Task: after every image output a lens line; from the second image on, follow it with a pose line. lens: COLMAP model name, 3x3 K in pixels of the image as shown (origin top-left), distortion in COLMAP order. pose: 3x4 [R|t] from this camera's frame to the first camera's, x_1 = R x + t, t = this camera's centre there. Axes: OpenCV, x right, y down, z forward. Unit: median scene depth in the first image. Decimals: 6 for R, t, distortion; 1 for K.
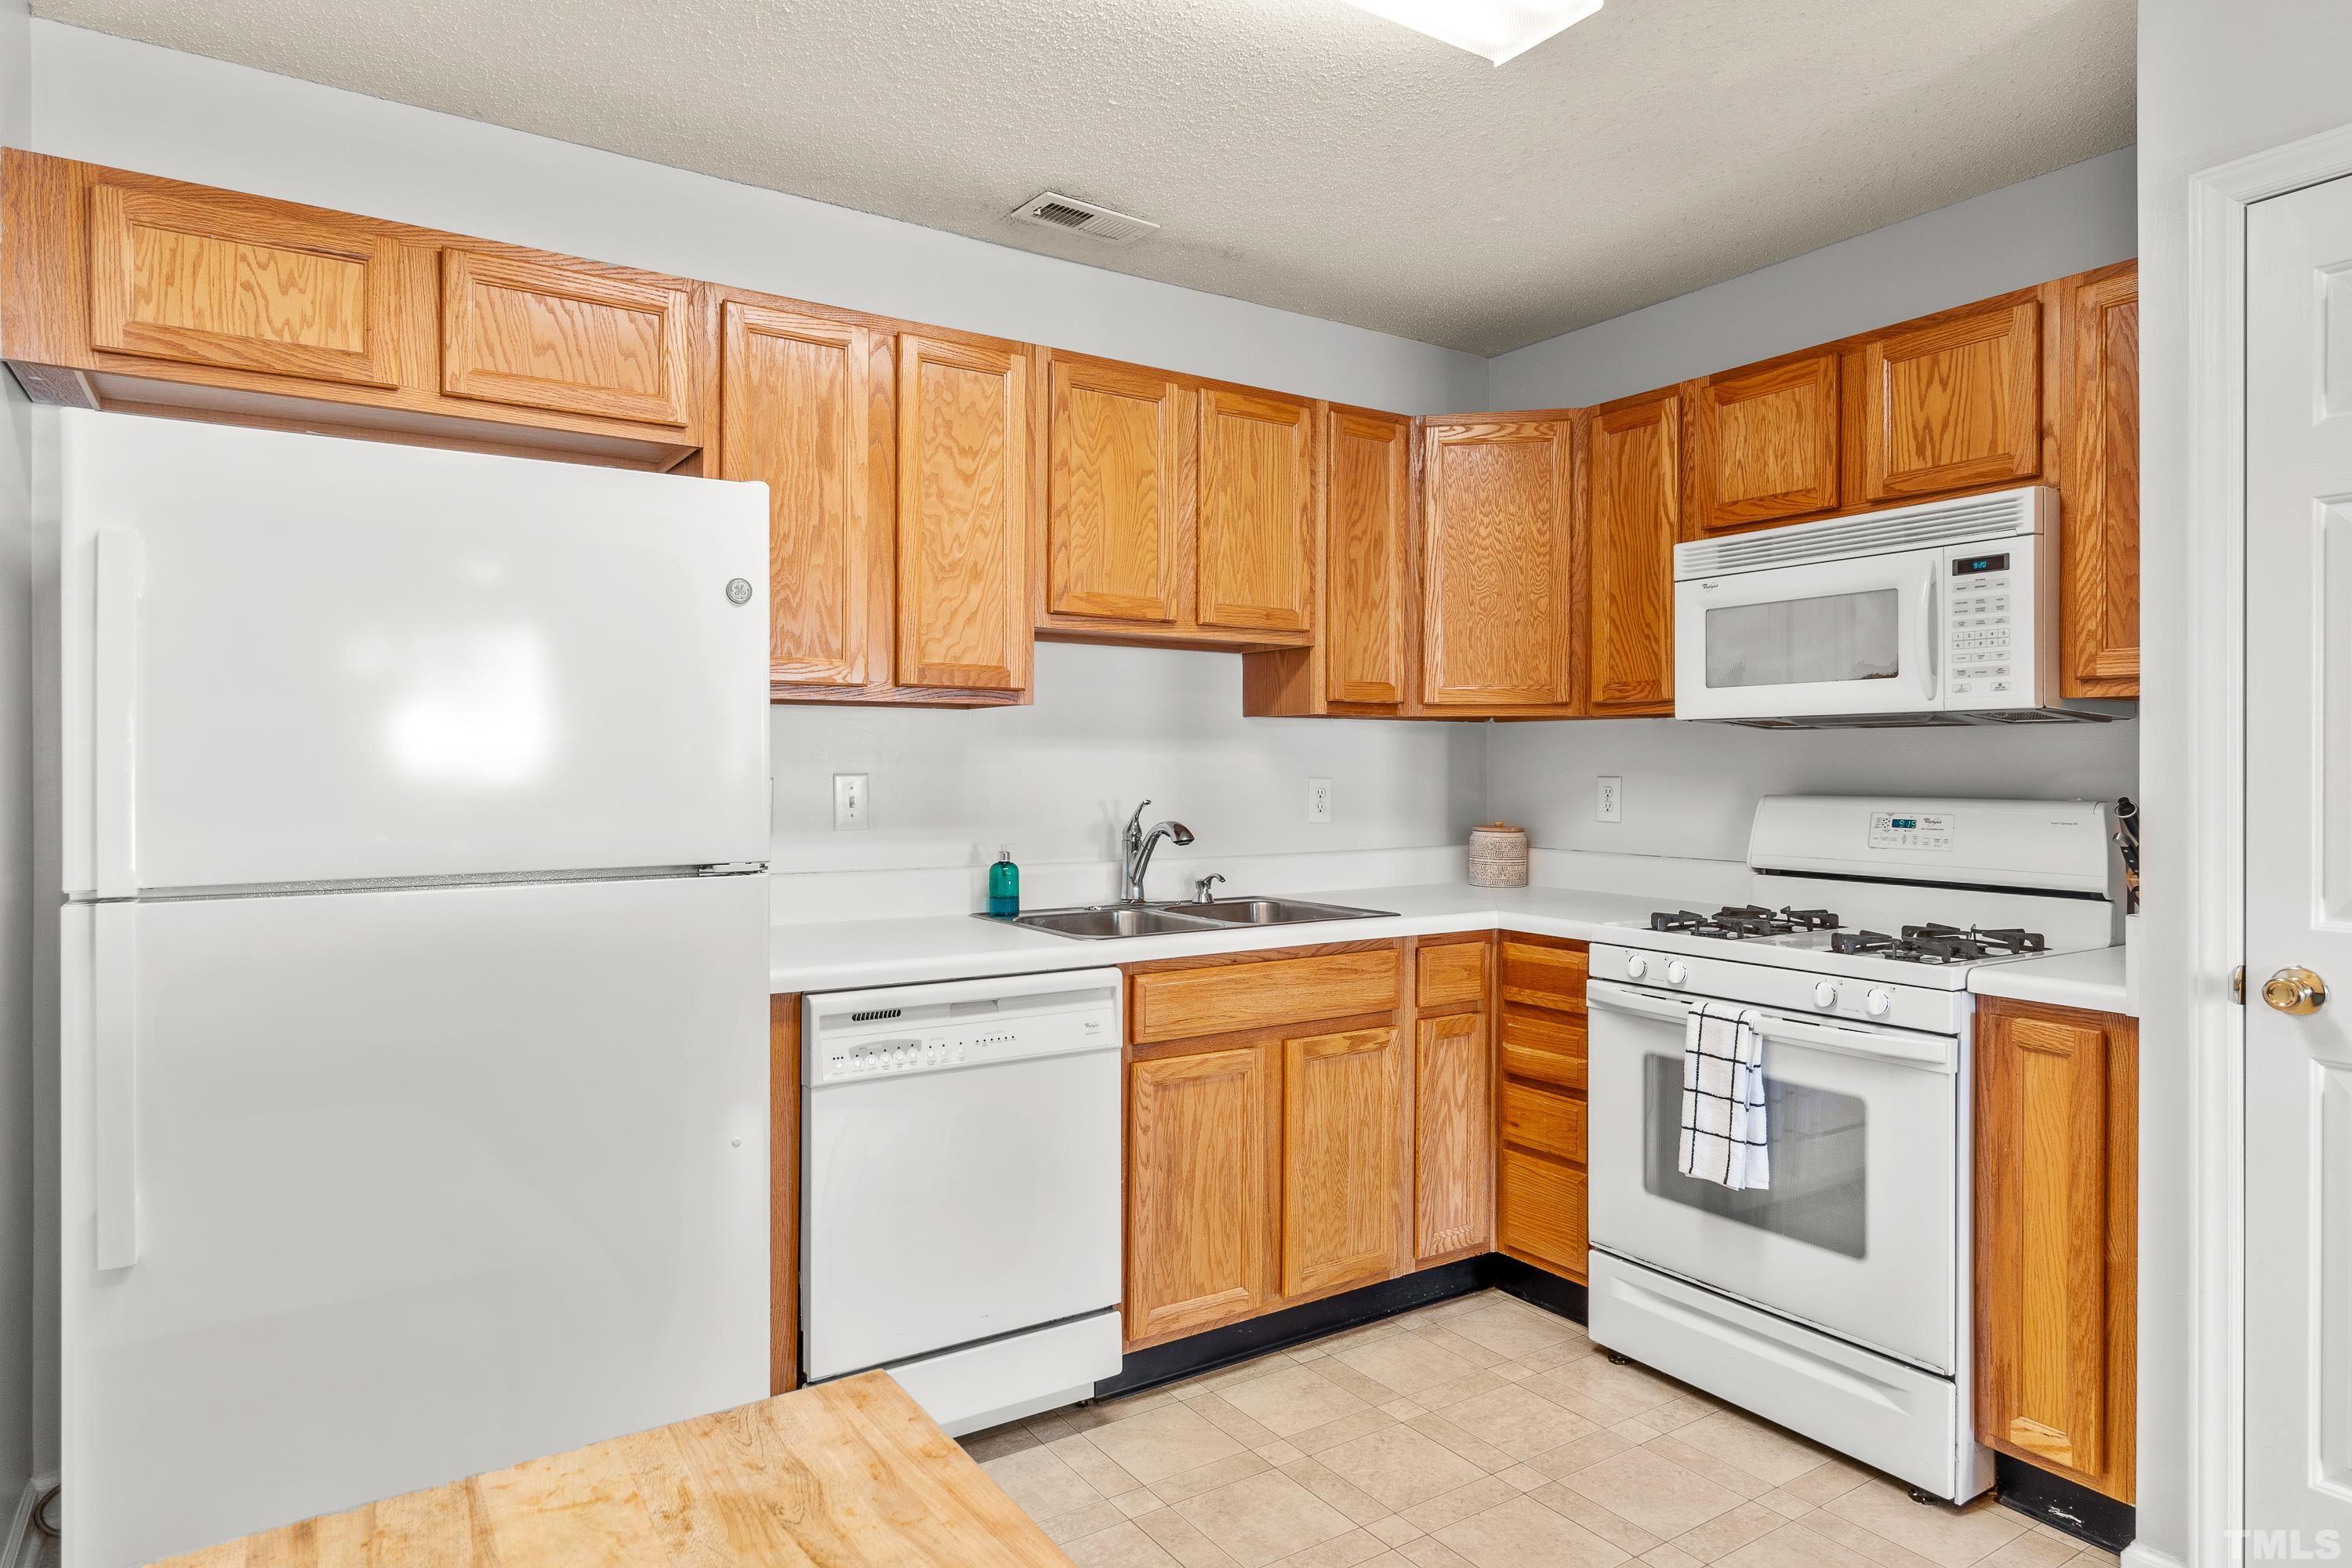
lens RADIAL K [[1302.1, 0, 1176.0], [0, 1302.1, 784.0], [0, 0, 1]] dist [-0.014541, 0.000392]
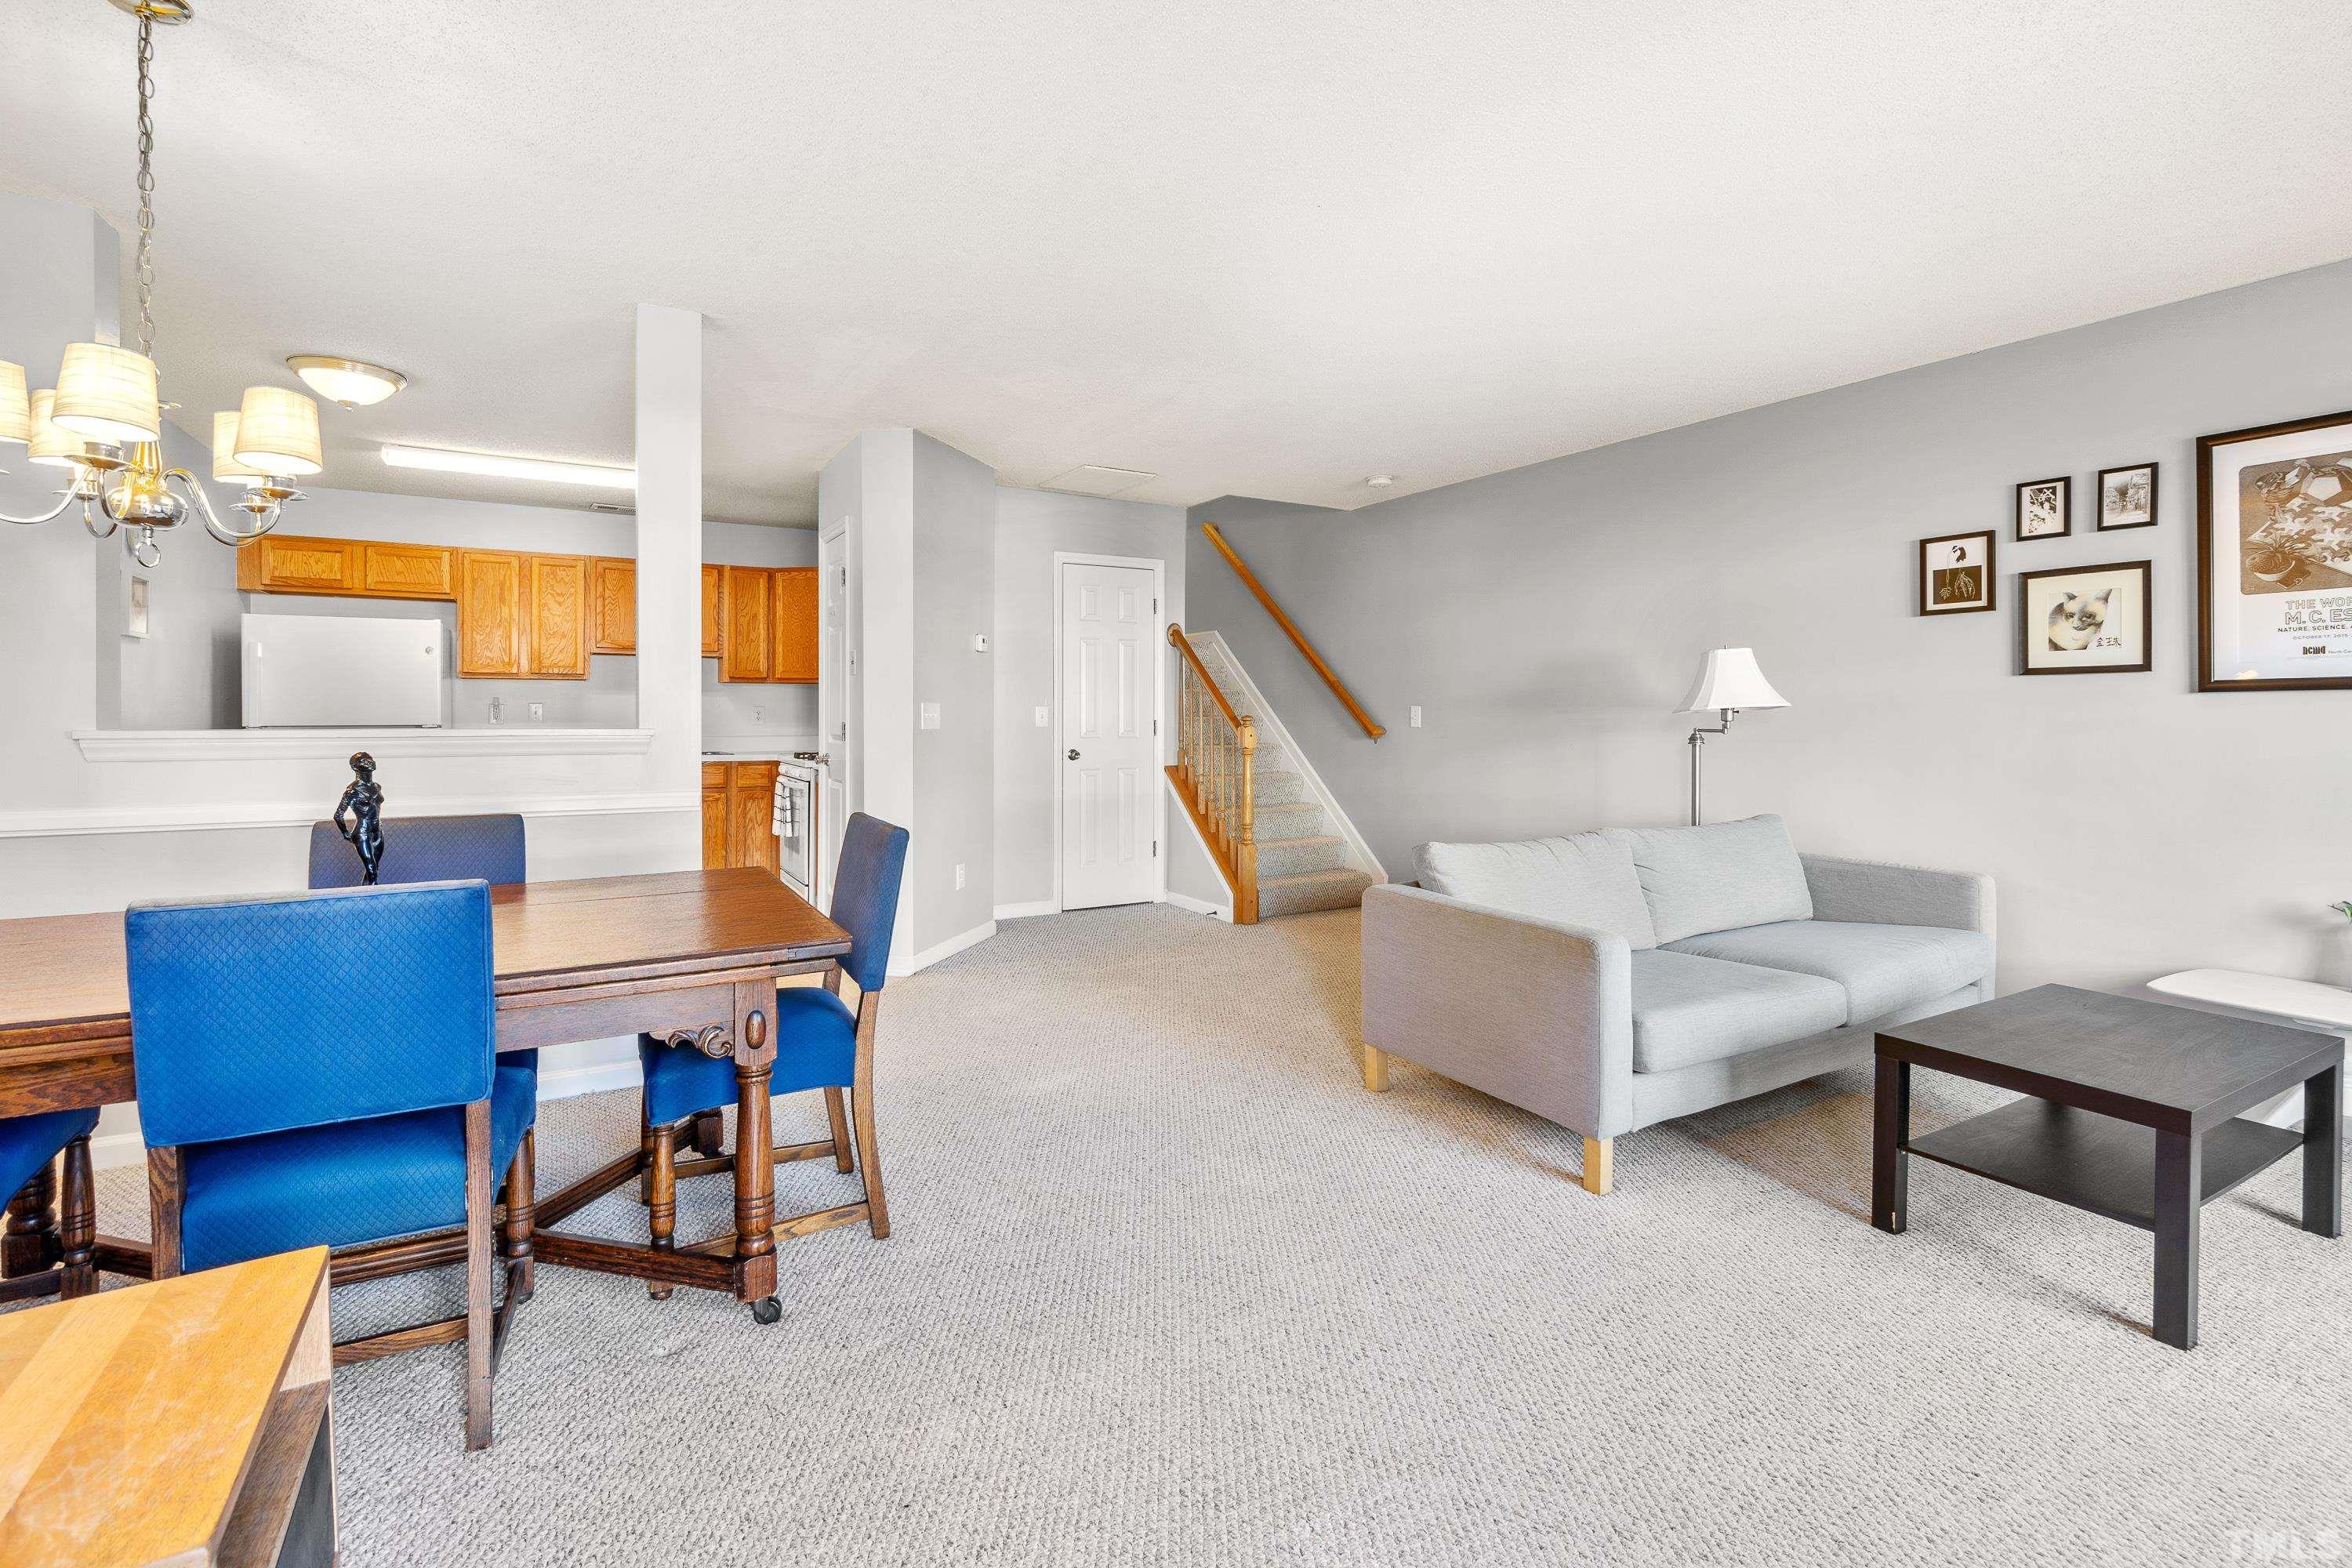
lens RADIAL K [[1028.4, 0, 1162.3], [0, 1028.4, 750.0], [0, 0, 1]] dist [-0.002613, 0.000200]
pose [[0.999352, 0.008962, -0.034853, 1.278075], [-0.007952, 0.999547, 0.029030, 0.020154], [0.035097, -0.028734, 0.998971, -1.288376]]
